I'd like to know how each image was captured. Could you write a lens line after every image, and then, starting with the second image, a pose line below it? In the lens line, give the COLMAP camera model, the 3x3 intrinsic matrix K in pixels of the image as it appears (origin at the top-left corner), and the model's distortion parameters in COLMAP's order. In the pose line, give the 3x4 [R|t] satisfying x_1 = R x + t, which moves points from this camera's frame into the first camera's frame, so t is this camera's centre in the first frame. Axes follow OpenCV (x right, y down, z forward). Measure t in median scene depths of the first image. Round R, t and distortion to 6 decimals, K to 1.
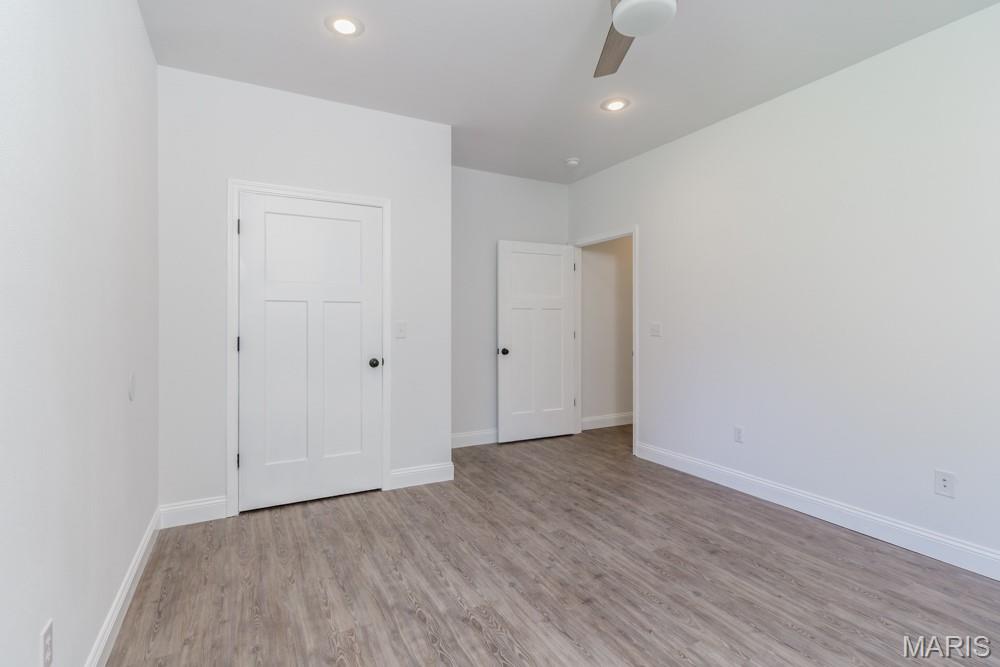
lens RADIAL K [[484.0, 0, 509.1], [0, 484.0, 332.6], [0, 0, 1]] dist [-0.001107, 0.000822]
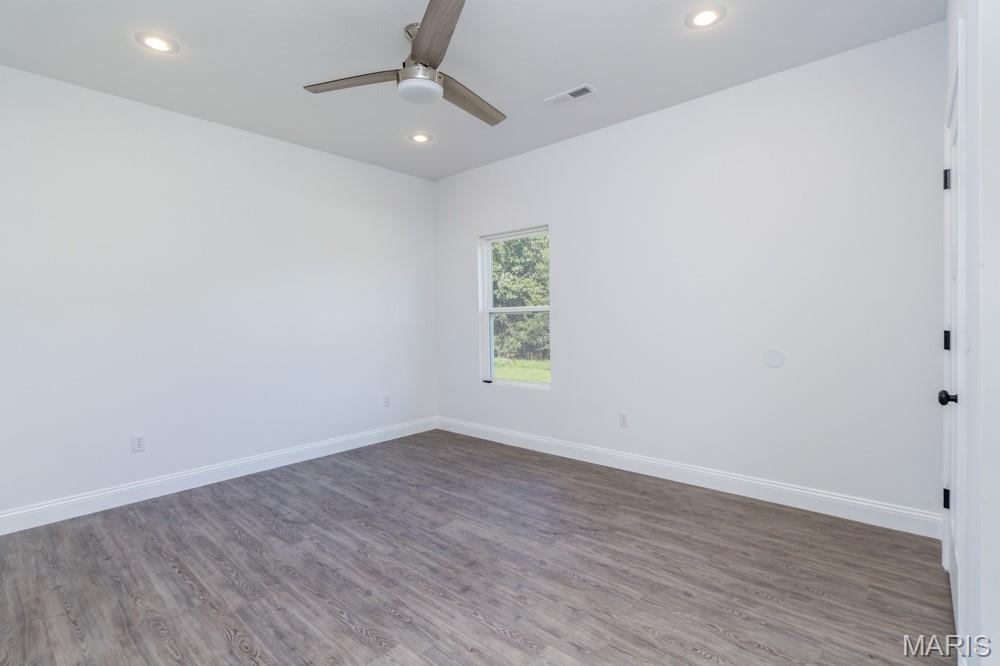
lens RADIAL K [[484.0, 0, 500.5], [0, 484.0, 328.2], [0, 0, 1]] dist [-0.001107, 0.000822]
pose [[-0.947480, 0.020837, -0.319135, 0.427062], [0.008685, 0.999184, 0.039452, -0.041603], [0.319697, 0.034608, -0.946888, 1.969669]]
